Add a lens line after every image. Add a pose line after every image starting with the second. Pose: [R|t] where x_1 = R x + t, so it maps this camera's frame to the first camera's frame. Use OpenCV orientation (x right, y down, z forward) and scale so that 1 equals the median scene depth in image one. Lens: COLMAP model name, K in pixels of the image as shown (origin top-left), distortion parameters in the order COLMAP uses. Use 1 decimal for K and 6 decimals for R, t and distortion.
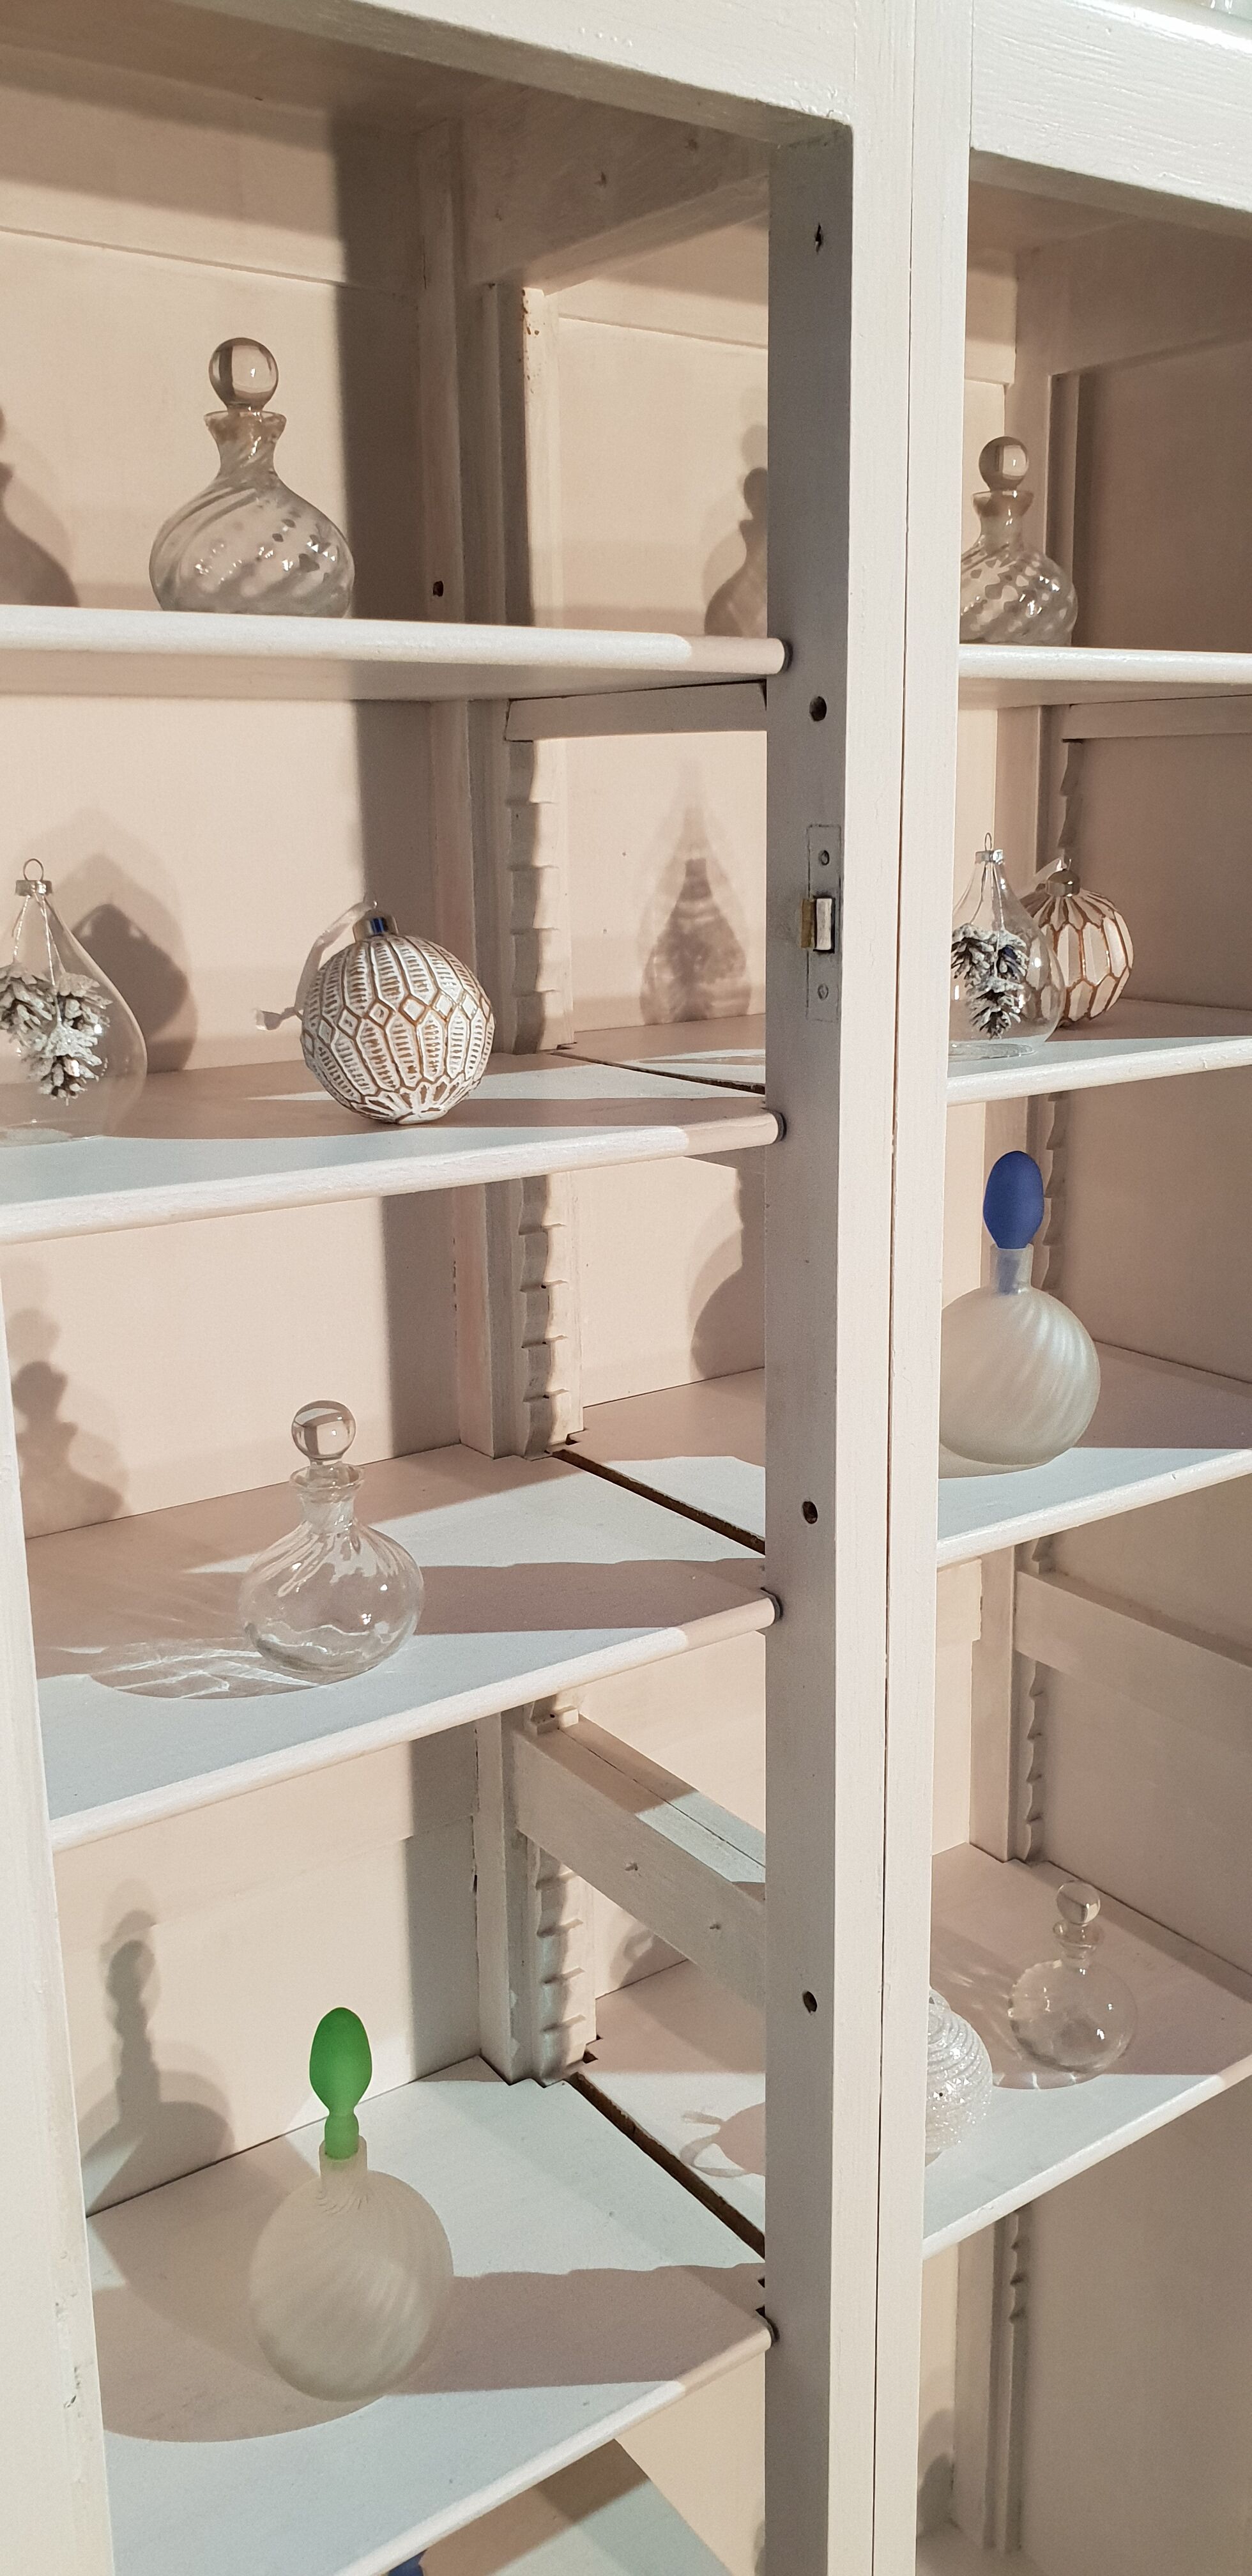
lens RADIAL K [[2025.3, 0, 677.8], [0, 2025.3, 1277.2], [0, 0, 1]] dist [-0.010979, 0.043328]
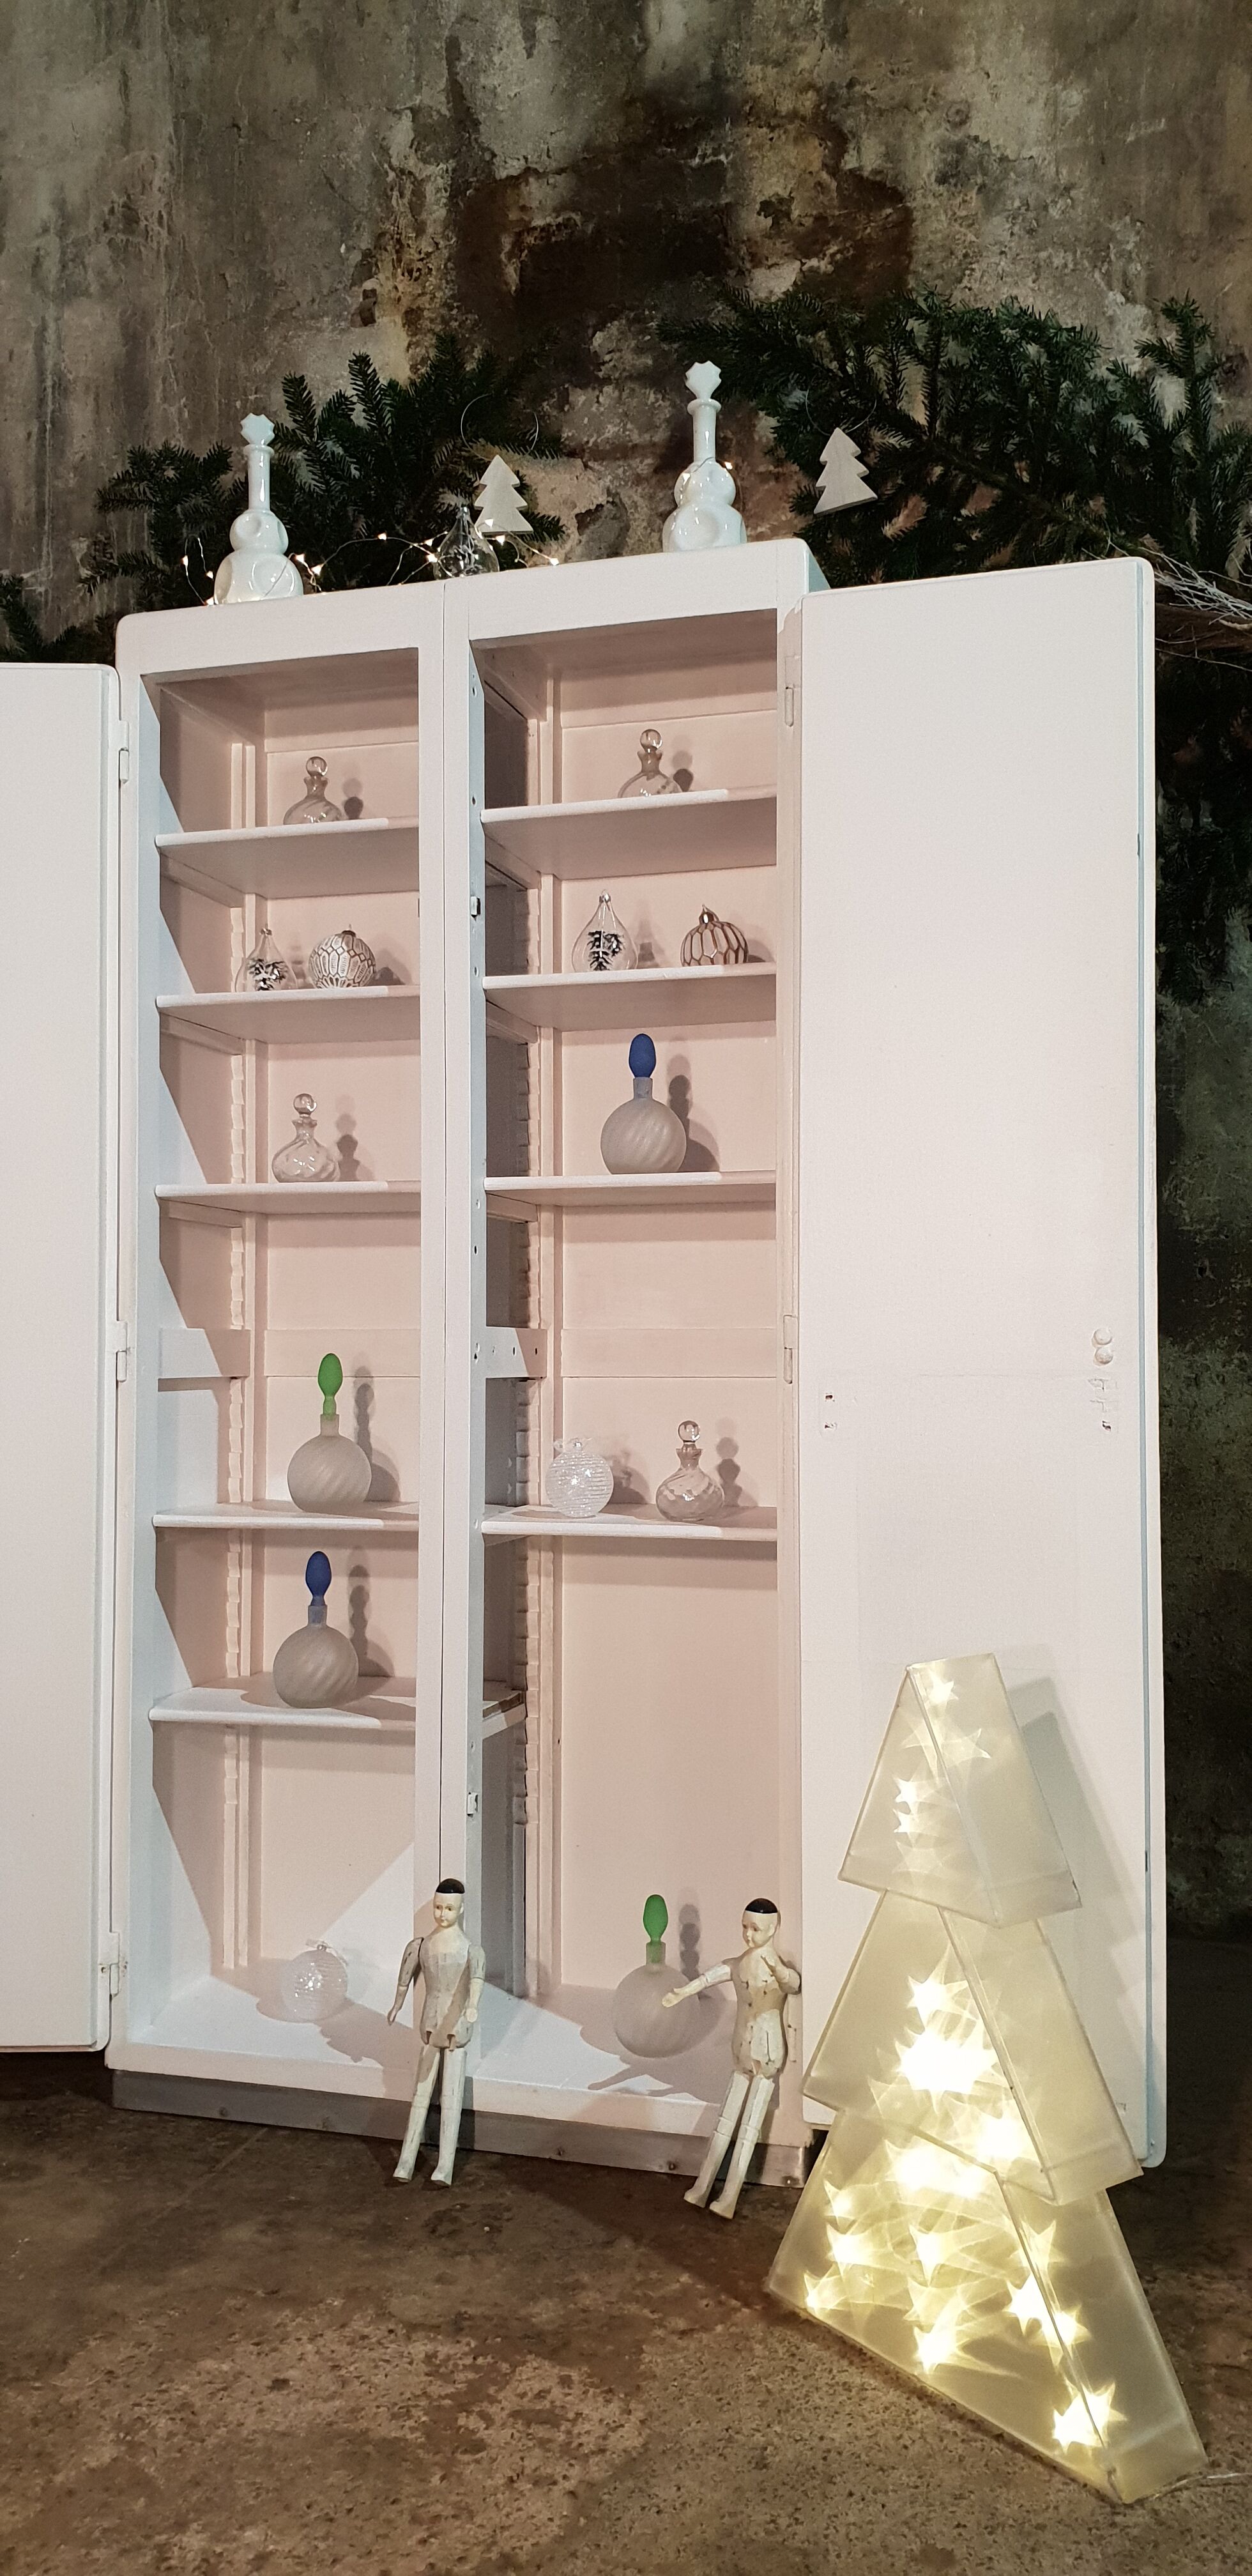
lens RADIAL K [[2025.3, 0, 650.4], [0, 2025.3, 1287.7], [0, 0, 1]] dist [-0.010979, 0.043328]
pose [[0.608838, -0.019768, -0.793049, 1.977173], [-0.190537, 0.966782, -0.170377, 0.597895], [0.770073, 0.254837, 0.584847, -0.195331]]
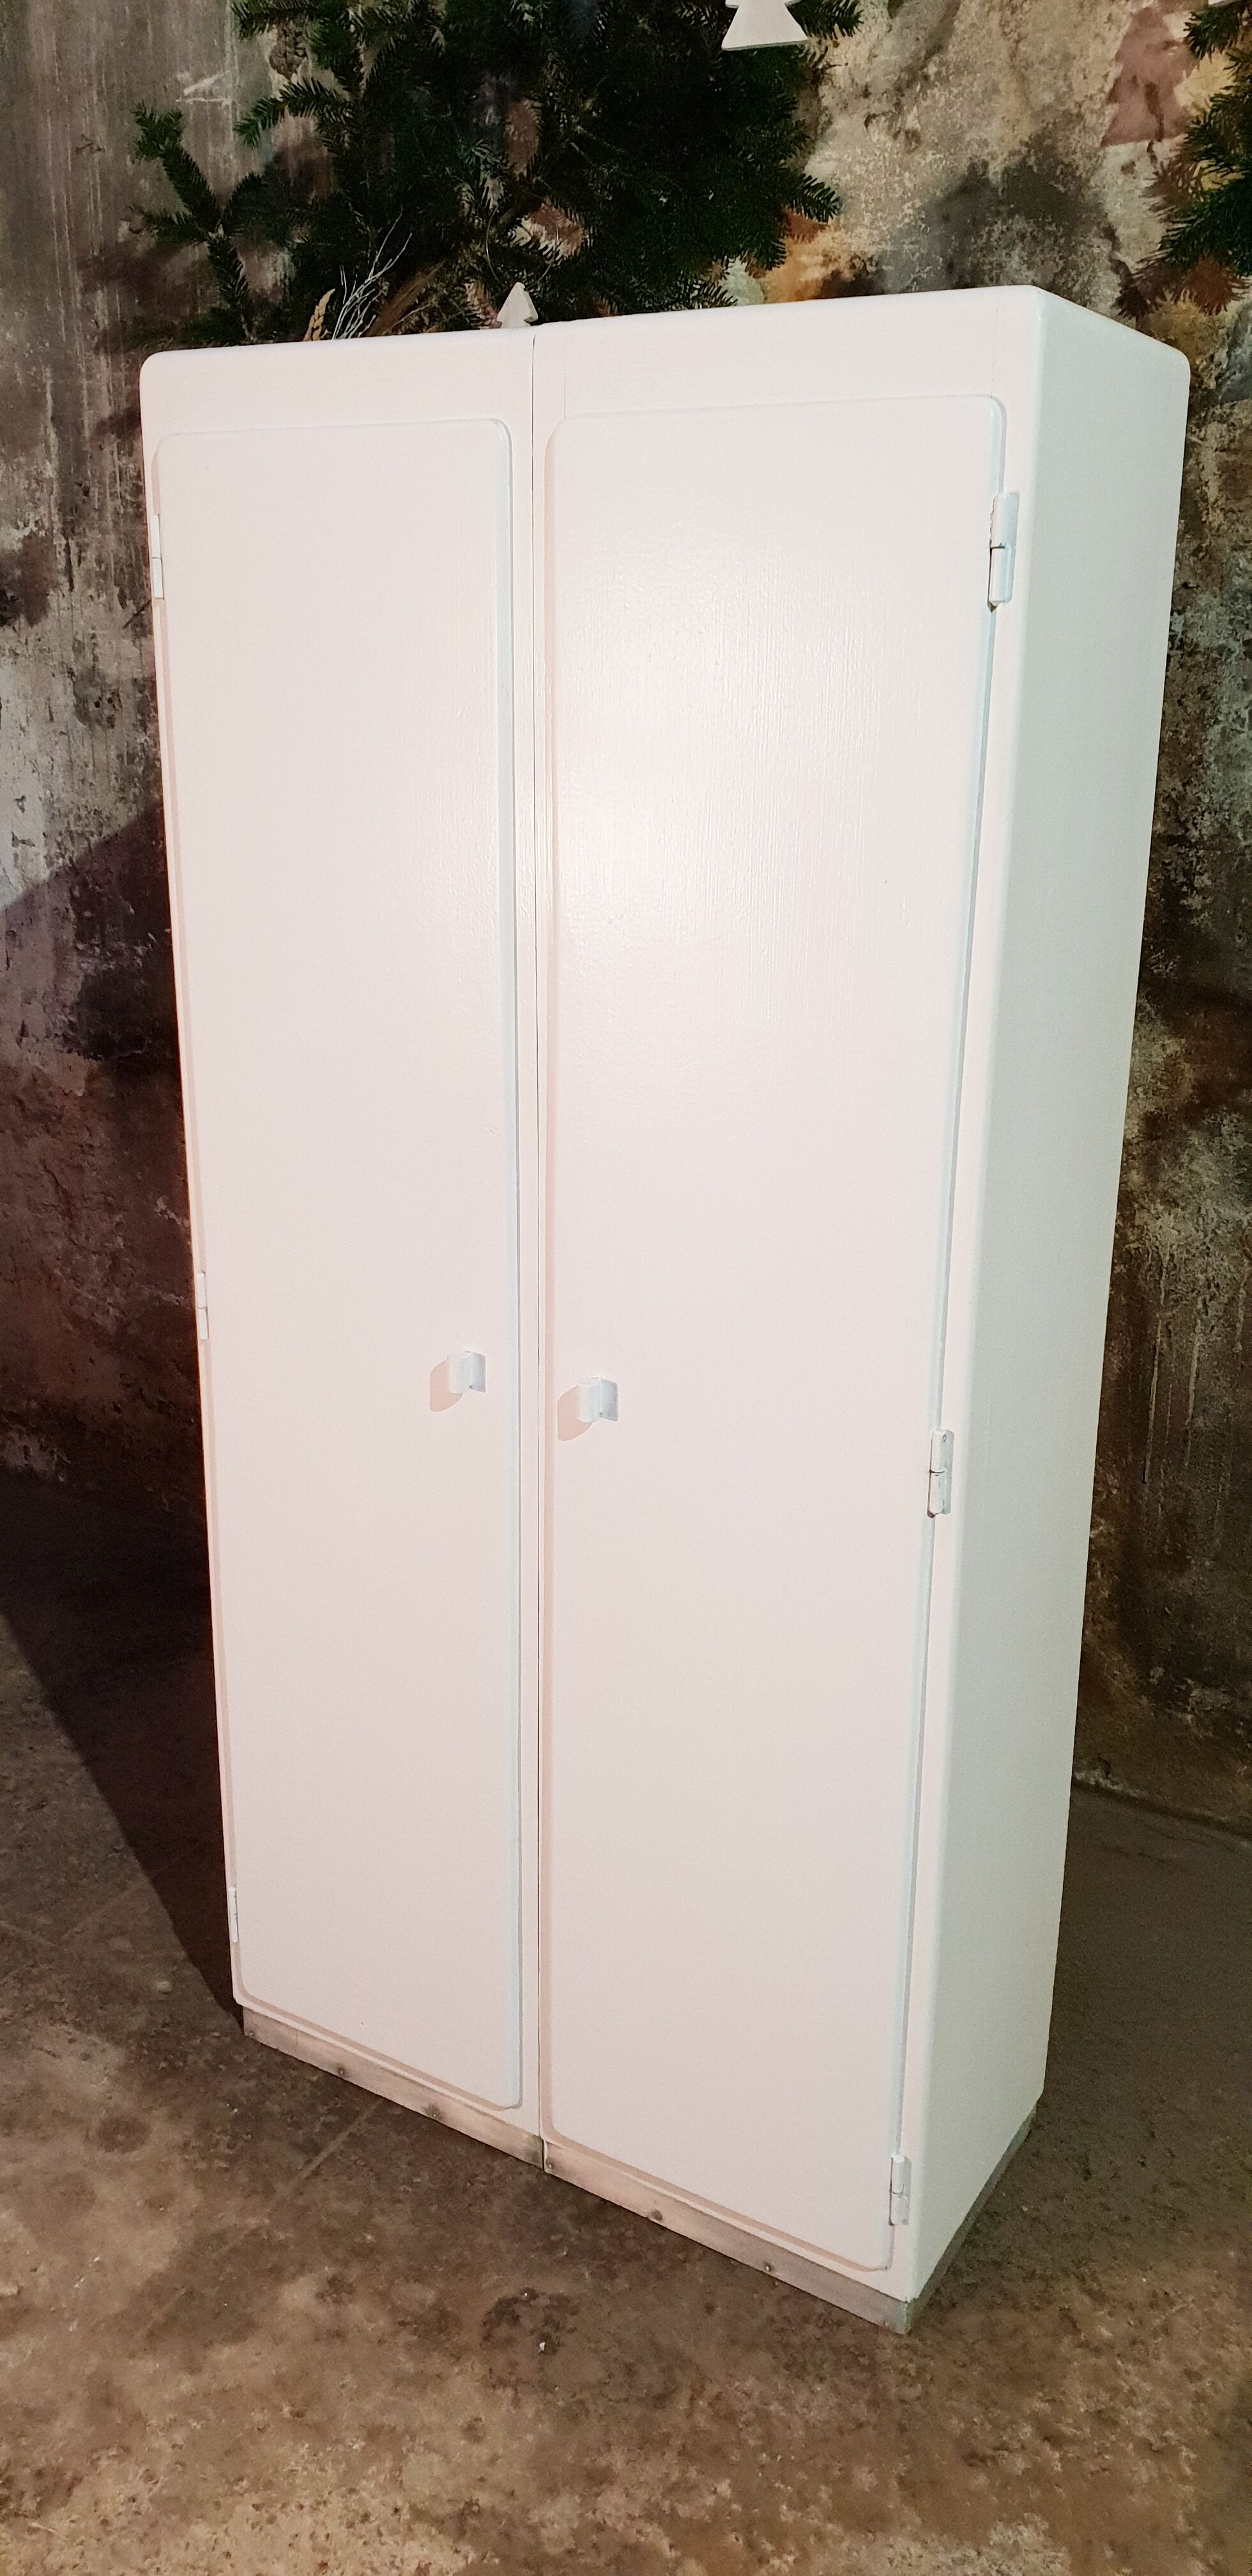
lens RADIAL K [[2025.3, 0, 660.4], [0, 2025.3, 1275.1], [0, 0, 1]] dist [-0.010979, 0.043328]
pose [[0.392602, 0.287486, -0.873622, 1.672747], [-0.232558, 0.950053, 0.208127, -0.153279], [0.889821, 0.121457, 0.439849, 0.232935]]
